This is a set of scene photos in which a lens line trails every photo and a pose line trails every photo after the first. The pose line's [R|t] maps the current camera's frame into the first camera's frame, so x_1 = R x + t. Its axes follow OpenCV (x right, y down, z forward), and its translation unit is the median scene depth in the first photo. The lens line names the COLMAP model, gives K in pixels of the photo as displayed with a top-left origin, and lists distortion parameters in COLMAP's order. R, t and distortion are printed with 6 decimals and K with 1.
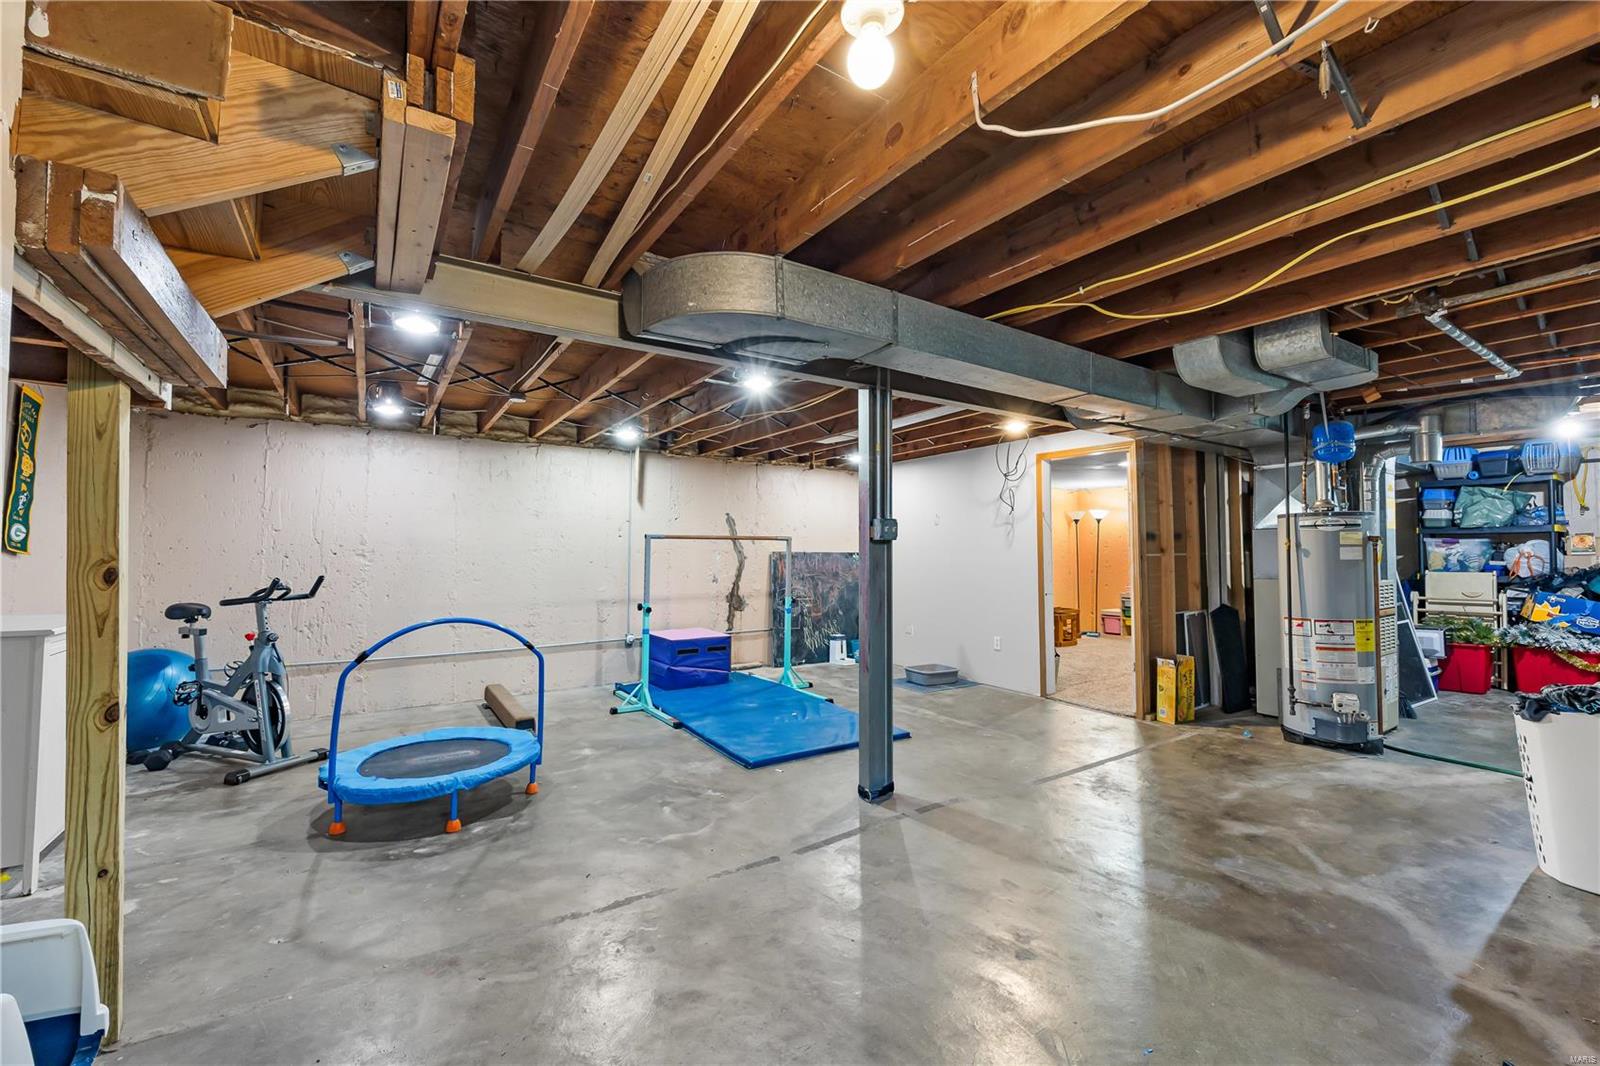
lens RADIAL K [[651.7, 0, 796.9], [0, 651.7, 531.6], [0, 0, 1]] dist [0.000941, -0.000469]
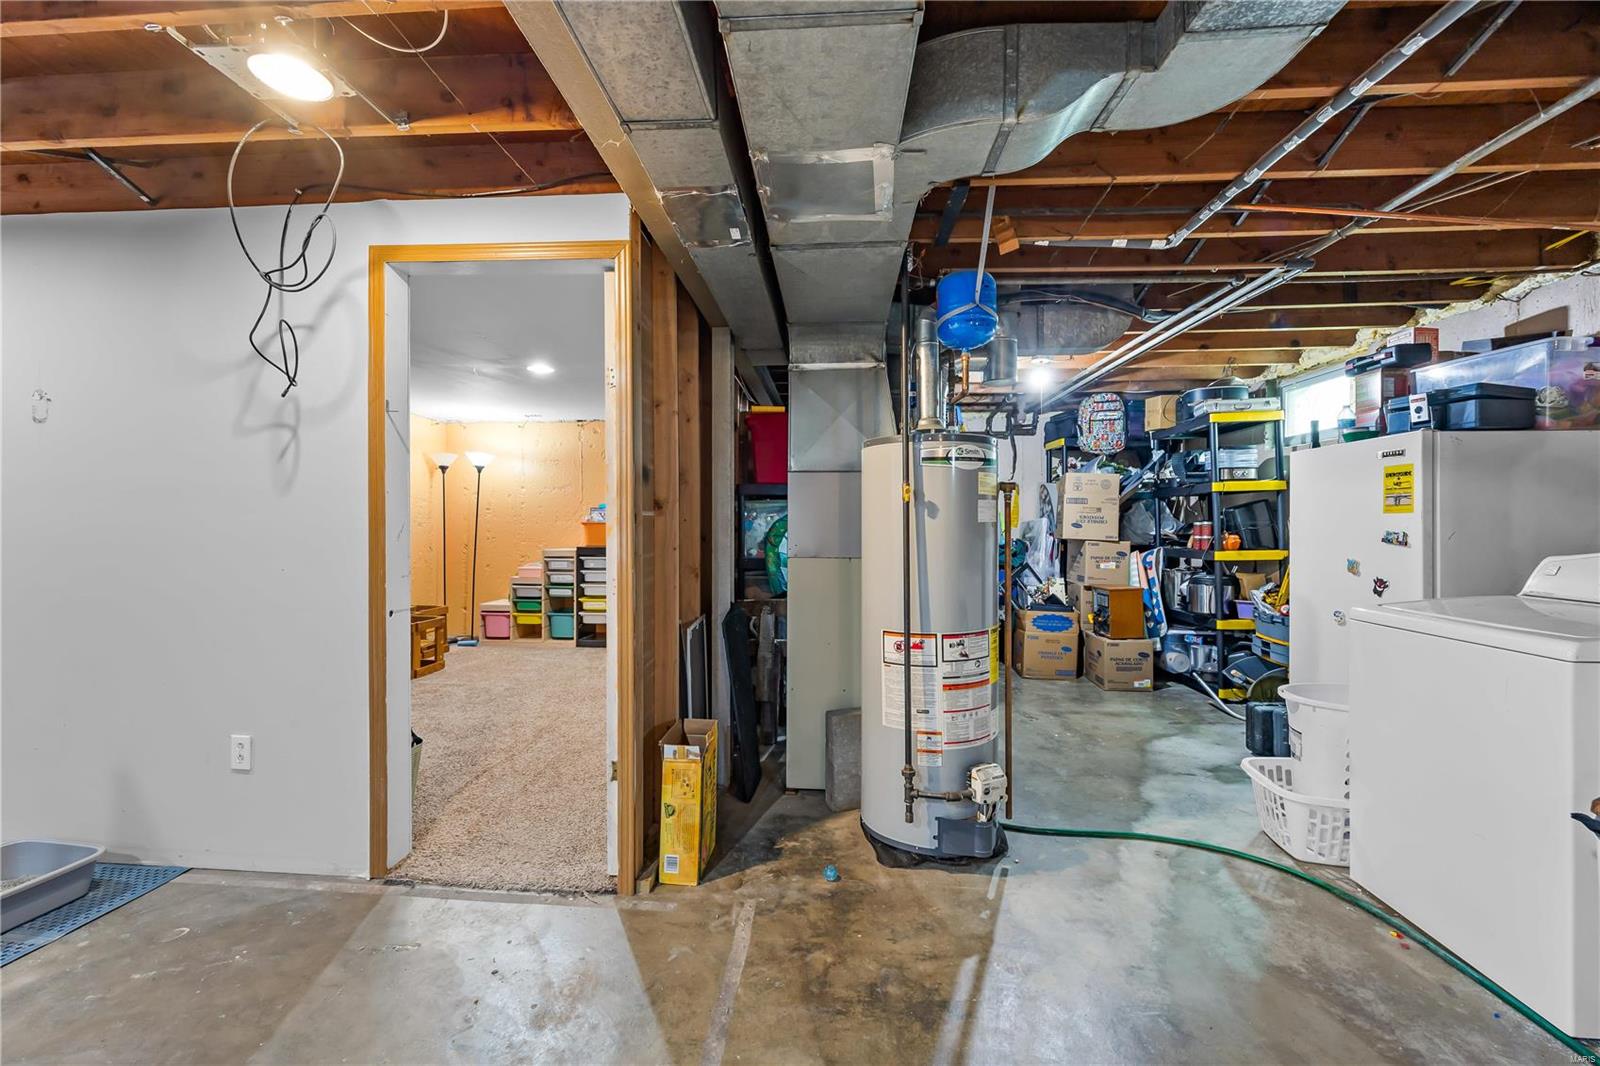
lens RADIAL K [[651.7, 0, 792.2], [0, 651.7, 528.2], [0, 0, 1]] dist [0.000941, -0.000469]
pose [[0.607988, 0.000553, 0.793946, 0.215410], [-0.031585, 0.999225, 0.023491, 0.028643], [-0.793318, -0.039359, 0.607534, 0.566318]]
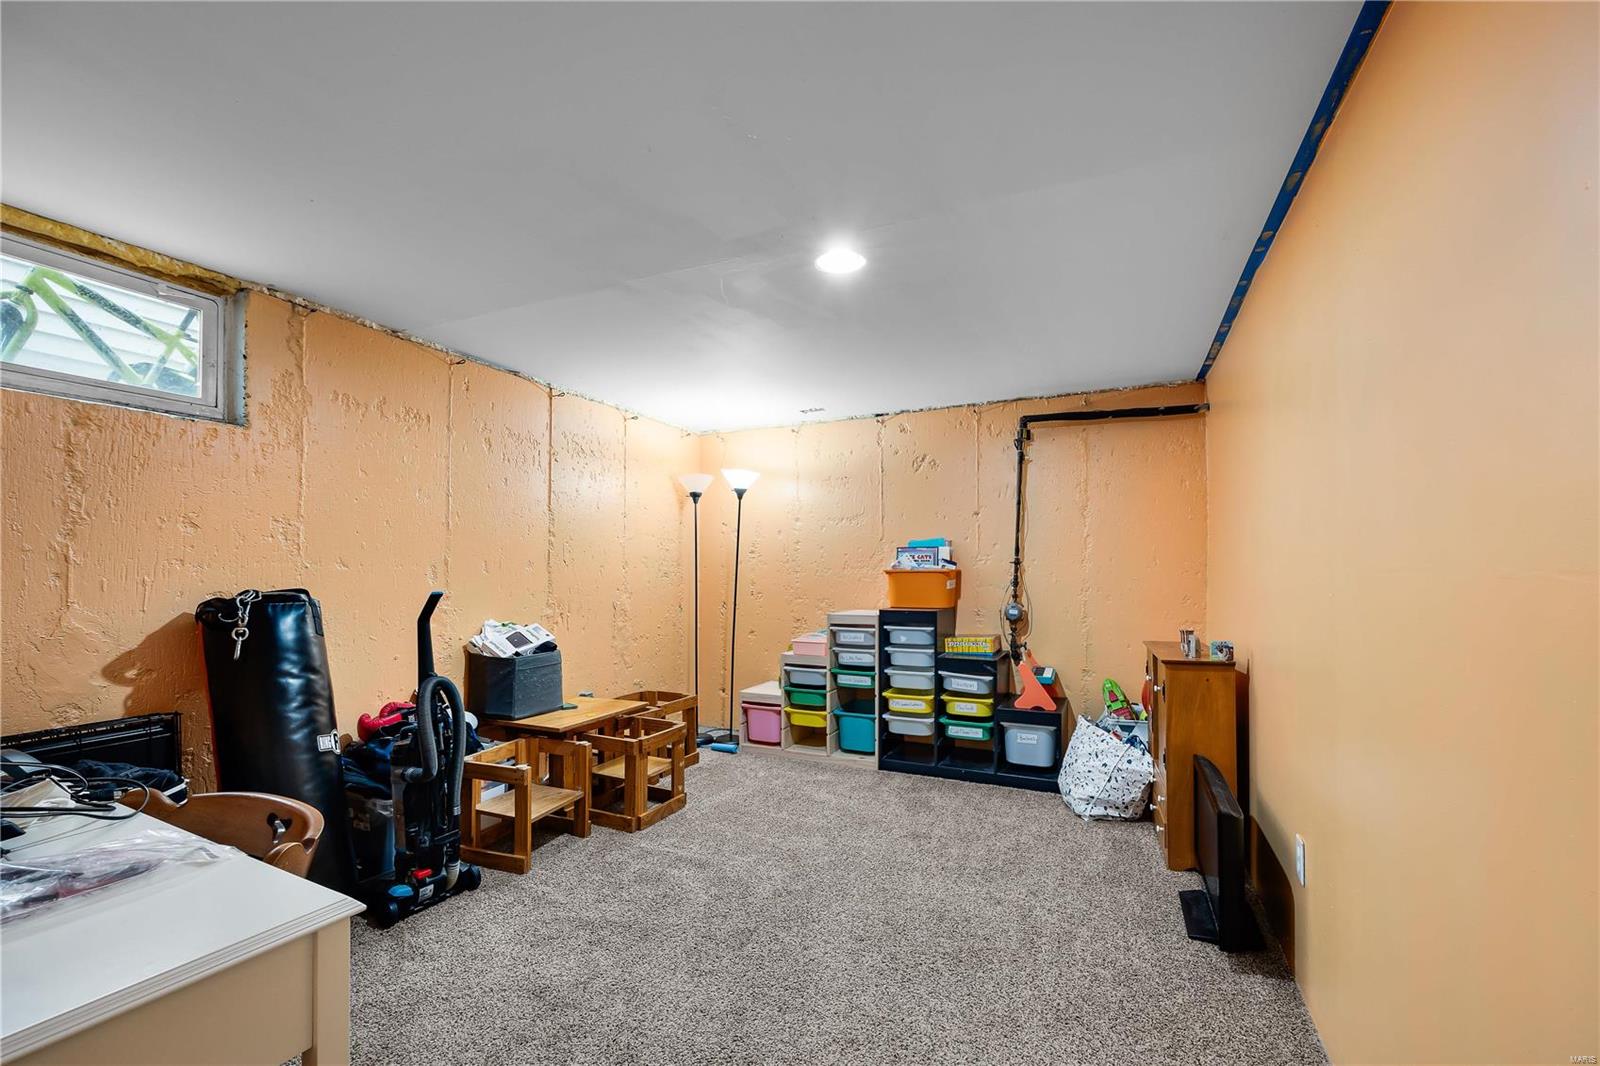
lens RADIAL K [[651.7, 0, 810.1], [0, 651.7, 567.9], [0, 0, 1]] dist [0.000941, -0.000469]
pose [[0.847796, 0.007117, 0.530275, 0.432947], [-0.020388, 0.999608, 0.019181, 0.041307], [-0.529930, -0.027073, 0.847609, 0.964473]]
